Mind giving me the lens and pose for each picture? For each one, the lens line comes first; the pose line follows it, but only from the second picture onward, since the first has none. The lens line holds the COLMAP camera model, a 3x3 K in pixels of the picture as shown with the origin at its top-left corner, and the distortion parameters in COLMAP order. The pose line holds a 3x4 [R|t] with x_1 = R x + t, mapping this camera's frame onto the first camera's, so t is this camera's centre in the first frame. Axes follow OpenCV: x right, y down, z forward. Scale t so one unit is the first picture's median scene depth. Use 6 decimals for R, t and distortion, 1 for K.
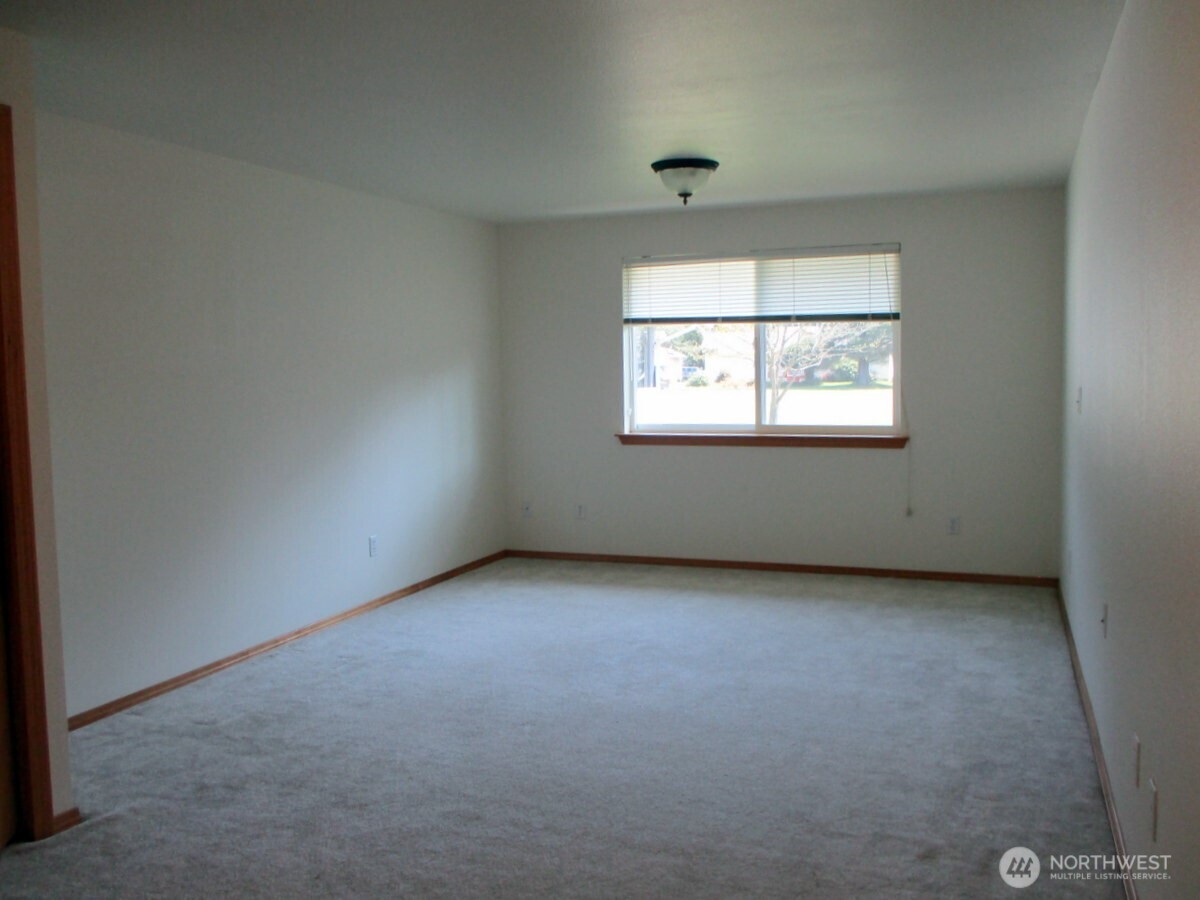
lens RADIAL K [[1042.1, 0, 601.7], [0, 1042.1, 441.9], [0, 0, 1]] dist [-0.028464, -0.000128]
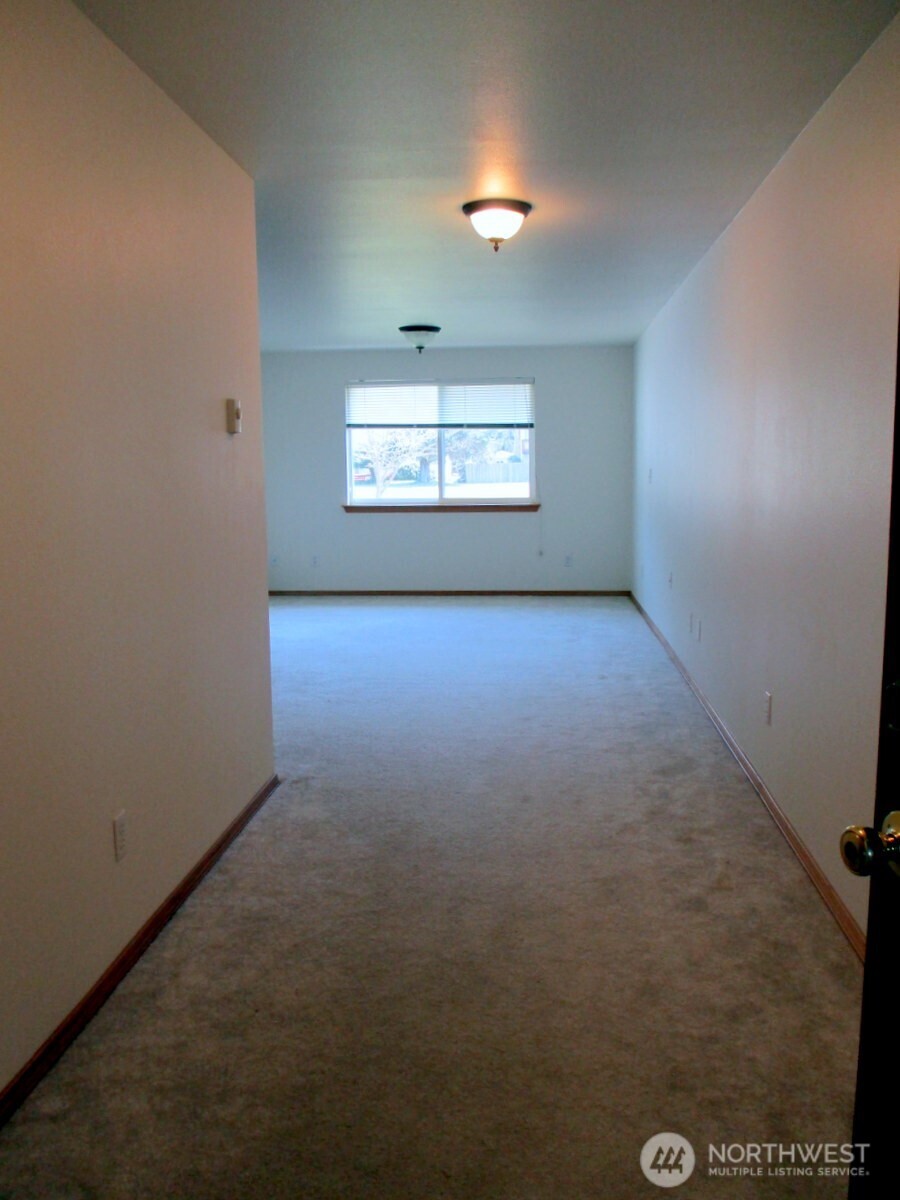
lens RADIAL K [[1042.1, 0, 447.8], [0, 1042.1, 603.8], [0, 0, 1]] dist [-0.028464, -0.000128]
pose [[0.958452, -0.033207, 0.283313, -0.276528], [0.016907, 0.998068, 0.059784, 0.047617], [-0.284751, -0.052510, 0.957162, -0.446441]]
